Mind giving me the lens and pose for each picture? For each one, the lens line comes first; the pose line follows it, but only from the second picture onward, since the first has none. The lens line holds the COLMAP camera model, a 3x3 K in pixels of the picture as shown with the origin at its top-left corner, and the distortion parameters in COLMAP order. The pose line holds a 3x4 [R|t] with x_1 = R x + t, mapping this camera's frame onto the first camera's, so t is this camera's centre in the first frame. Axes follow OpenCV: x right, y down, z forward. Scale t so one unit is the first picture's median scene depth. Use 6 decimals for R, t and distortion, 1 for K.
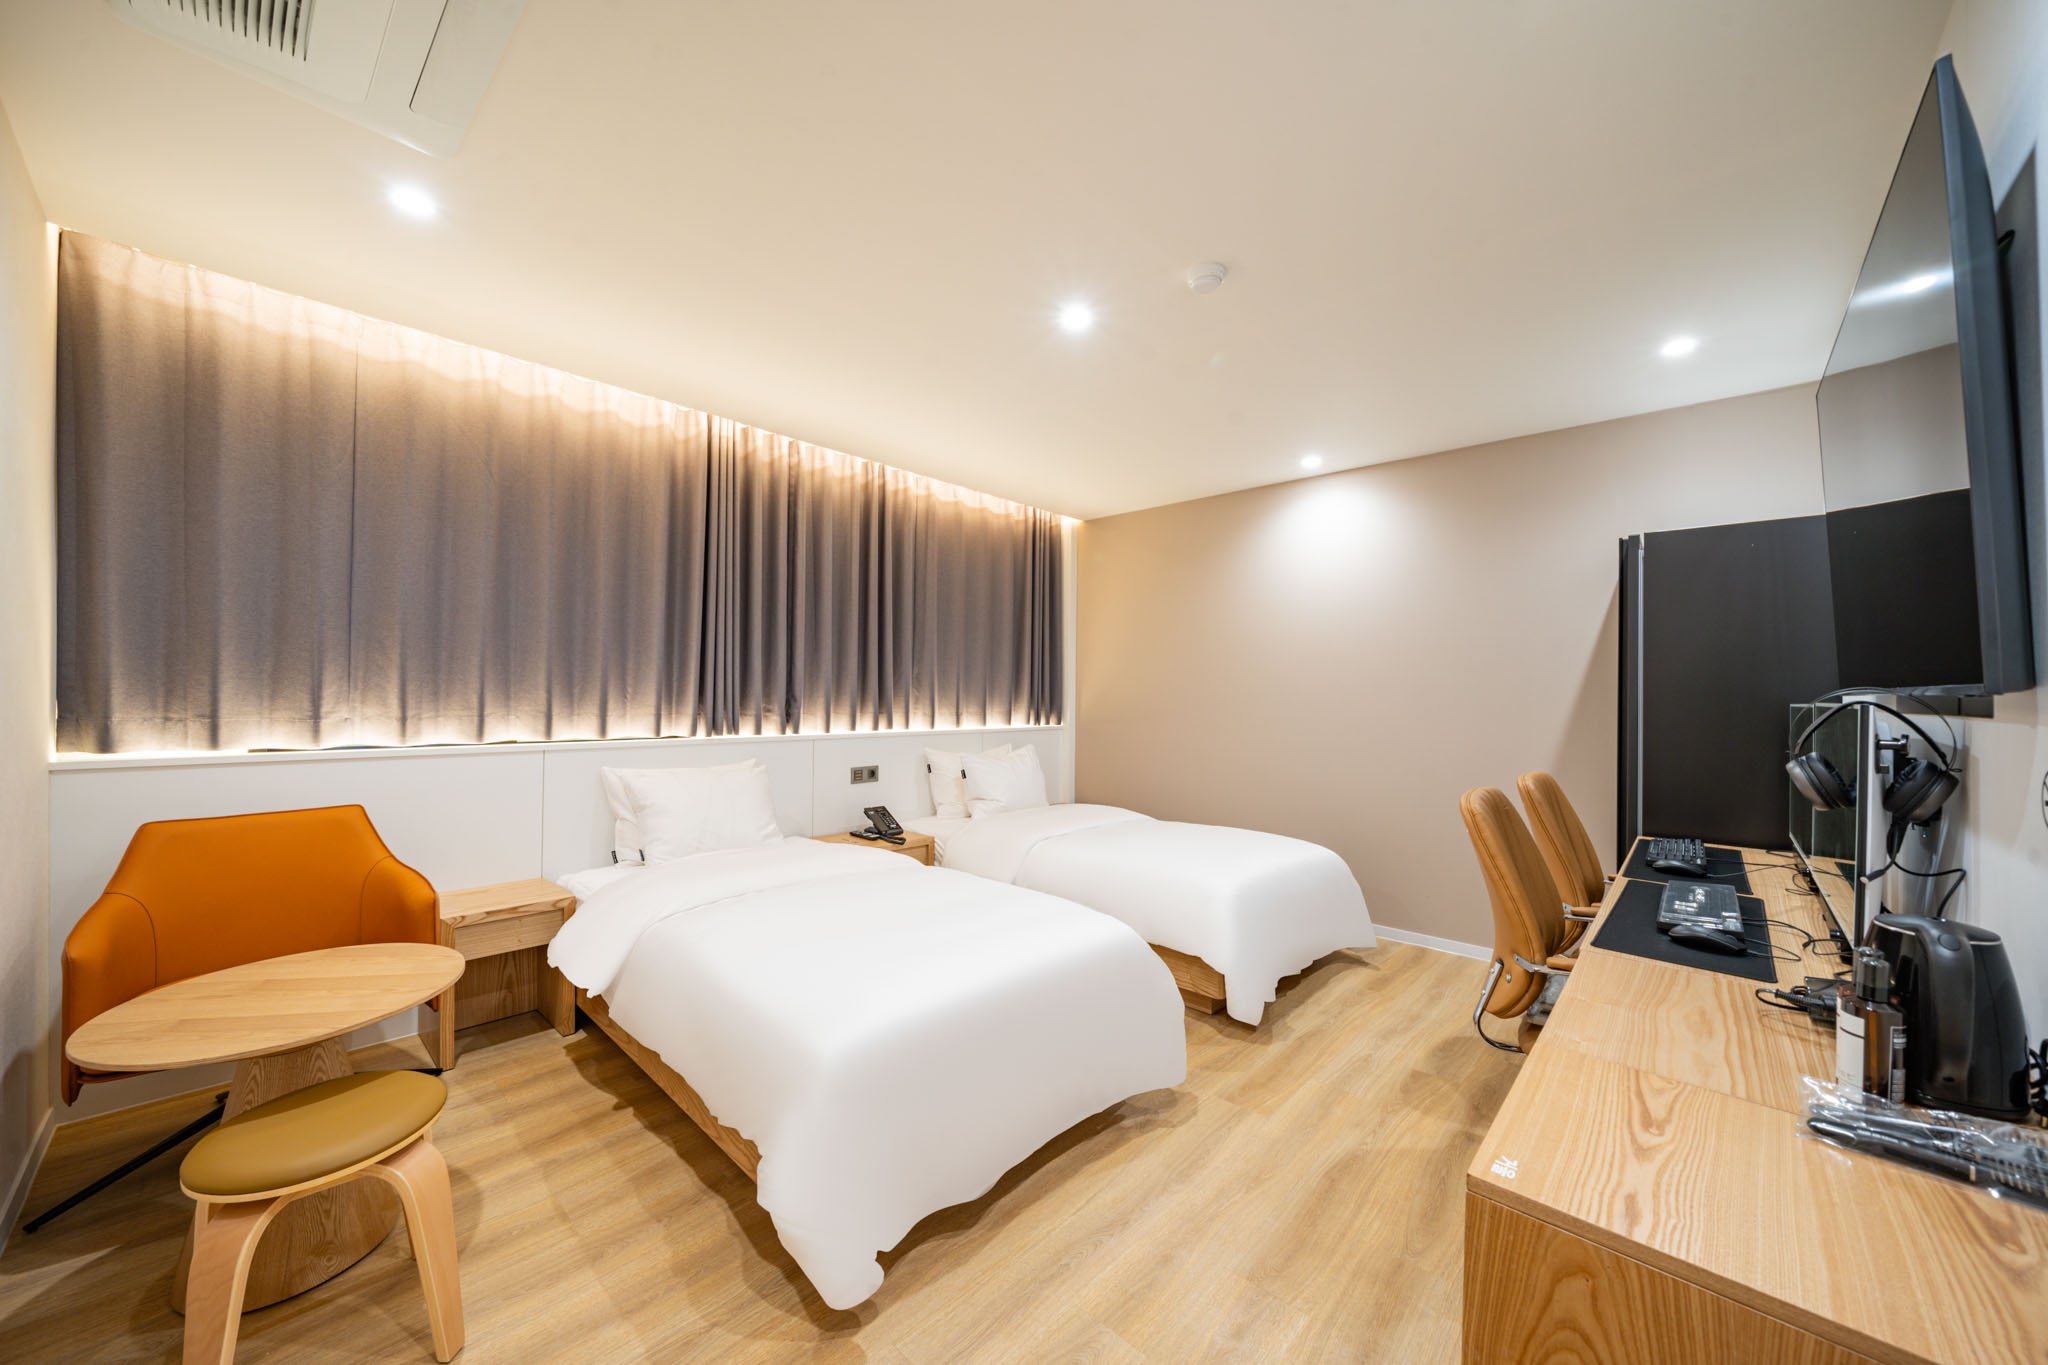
lens RADIAL K [[730.5, 0, 1028.1], [0, 730.5, 689.5], [0, 0, 1]] dist [-0.000261, -0.000007]
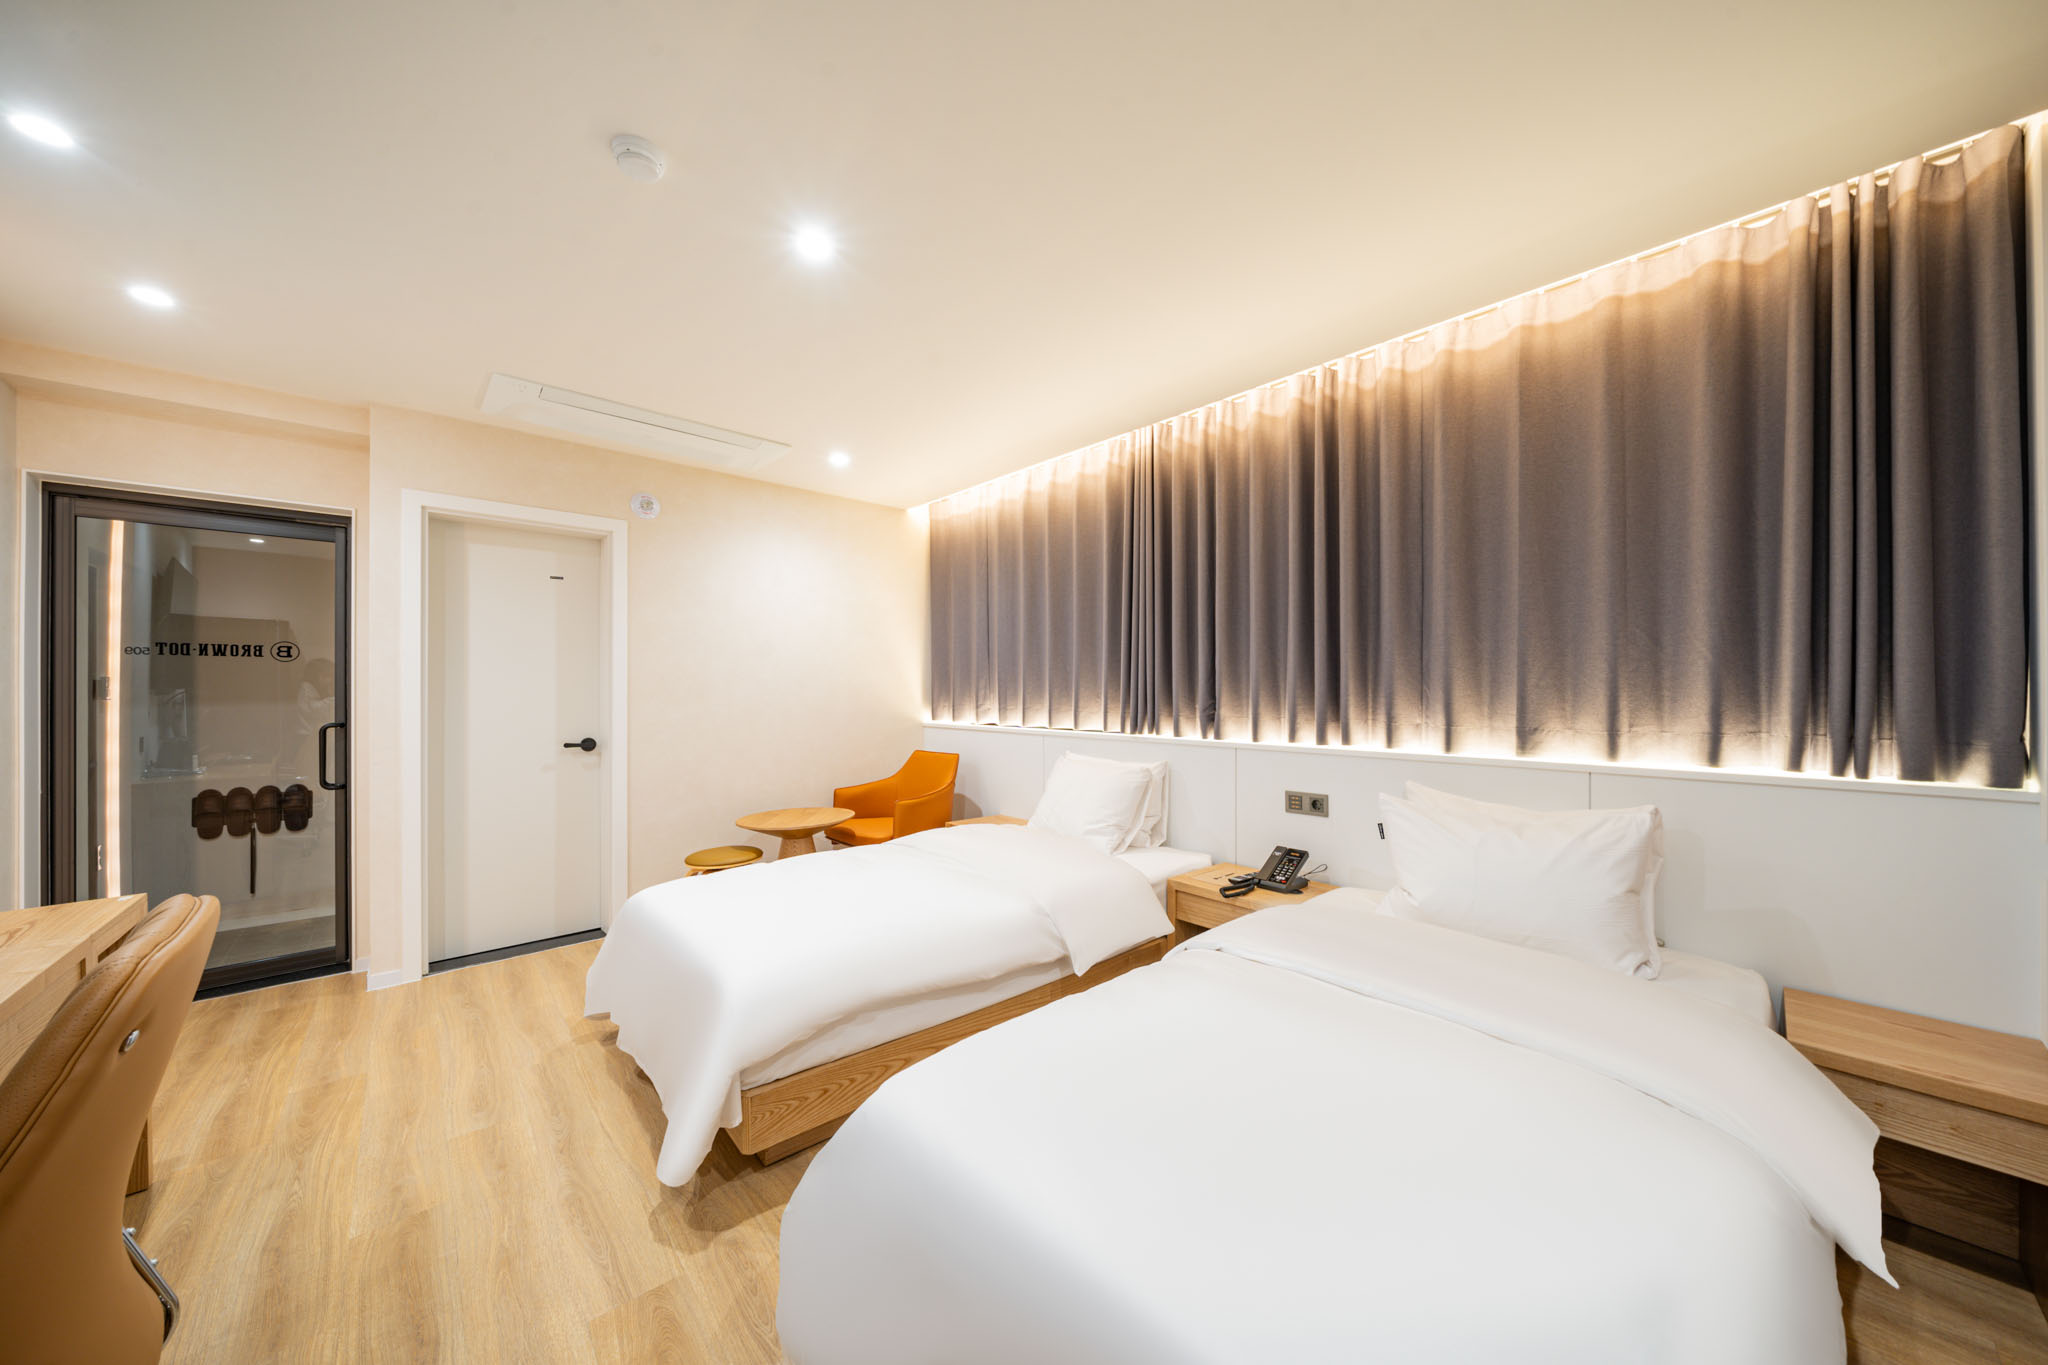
lens RADIAL K [[691.3, 0, 1018.4], [0, 691.3, 694.3], [0, 0, 1]] dist [-0.013179, 0.000101]
pose [[-0.087504, -0.010159, -0.996112, 0.530855], [0.003738, 0.999938, -0.010526, 0.014558], [0.996157, -0.004645, -0.087460, 0.840816]]
